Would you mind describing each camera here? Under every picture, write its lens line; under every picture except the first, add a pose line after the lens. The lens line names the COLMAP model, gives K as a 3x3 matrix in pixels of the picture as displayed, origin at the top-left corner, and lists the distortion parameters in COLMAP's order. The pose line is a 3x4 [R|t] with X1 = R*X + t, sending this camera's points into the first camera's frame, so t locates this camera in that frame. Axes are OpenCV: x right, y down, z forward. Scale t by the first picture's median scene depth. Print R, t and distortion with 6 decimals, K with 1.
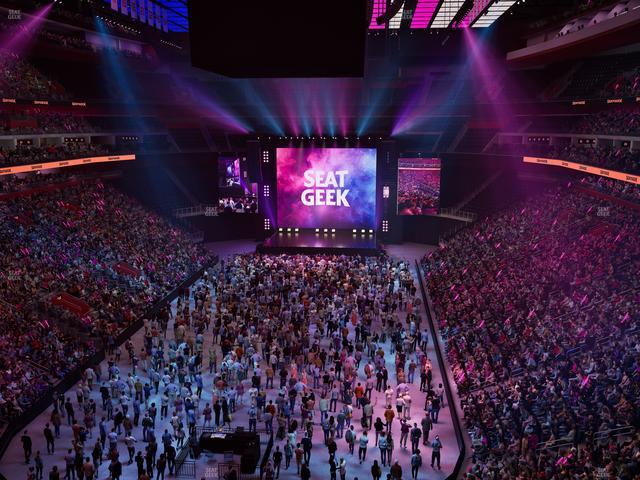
lens RADIAL K [[599.7, 0, 320.7], [0, 599.7, 239.5], [0, 0, 1]] dist [-0.000130, 0.000000]
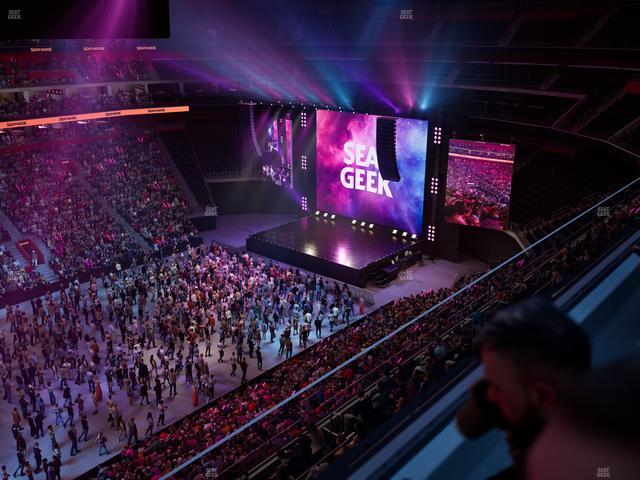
lens RADIAL K [[599.7, 0, 320.6], [0, 599.7, 240.1], [0, 0, 1]] dist [-0.000130, 0.000000]
pose [[0.817105, 0.186646, -0.545438, 0.385000], [-0.109647, 0.979184, 0.170813, -0.119913], [0.565965, -0.079767, 0.820561, 0.353222]]
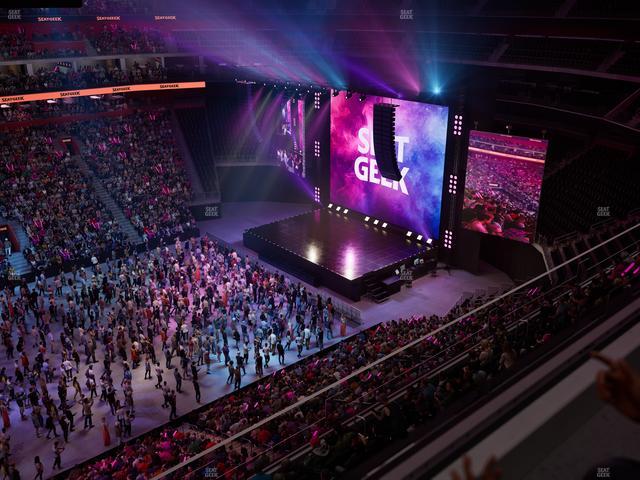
lens RADIAL K [[599.7, 0, 320.5], [0, 599.7, 240.3], [0, 0, 1]] dist [-0.000130, 0.000000]
pose [[0.727002, 0.252474, -0.638534, 0.397129], [-0.130724, 0.963829, 0.232259, -0.143666], [0.674077, -0.085381, 0.733710, 0.476049]]
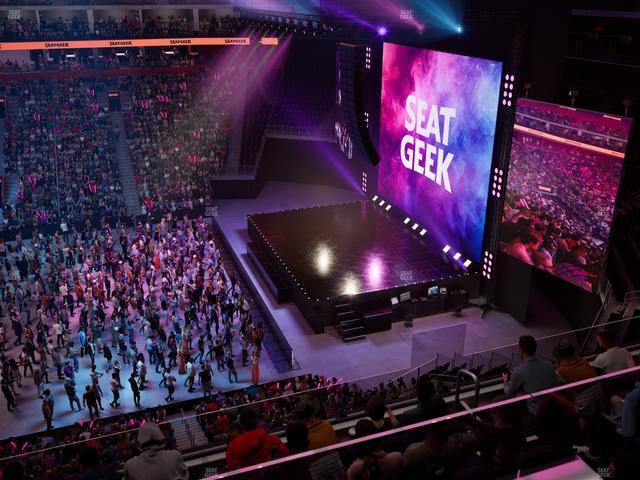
lens RADIAL K [[599.7, 0, 320.5], [0, 599.7, 240.9], [0, 0, 1]] dist [-0.000130, 0.000000]
pose [[0.434806, 0.345864, -0.831458, 0.385075], [-0.171626, 0.938208, 0.300518, -0.138053], [0.884018, 0.012033, 0.467297, 0.716346]]
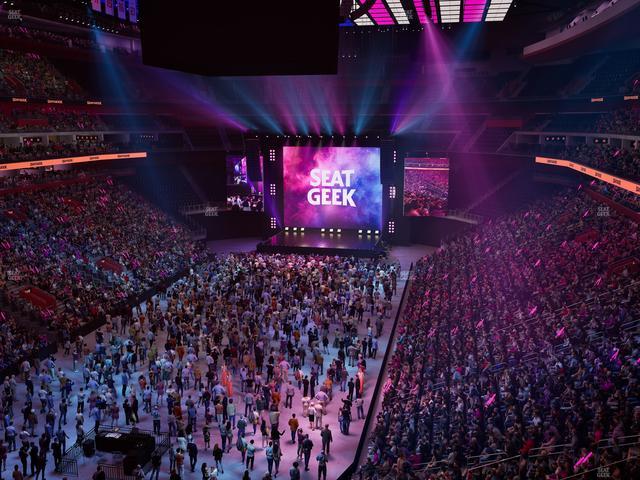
lens RADIAL K [[599.7, 0, 320.7], [0, 599.7, 240.3], [0, 0, 1]] dist [-0.000130, 0.000000]
pose [[0.993375, 0.022270, -0.112736, 0.103814], [-0.021842, 0.999749, 0.005029, -0.003491], [0.112820, -0.002533, 0.993612, 0.018353]]
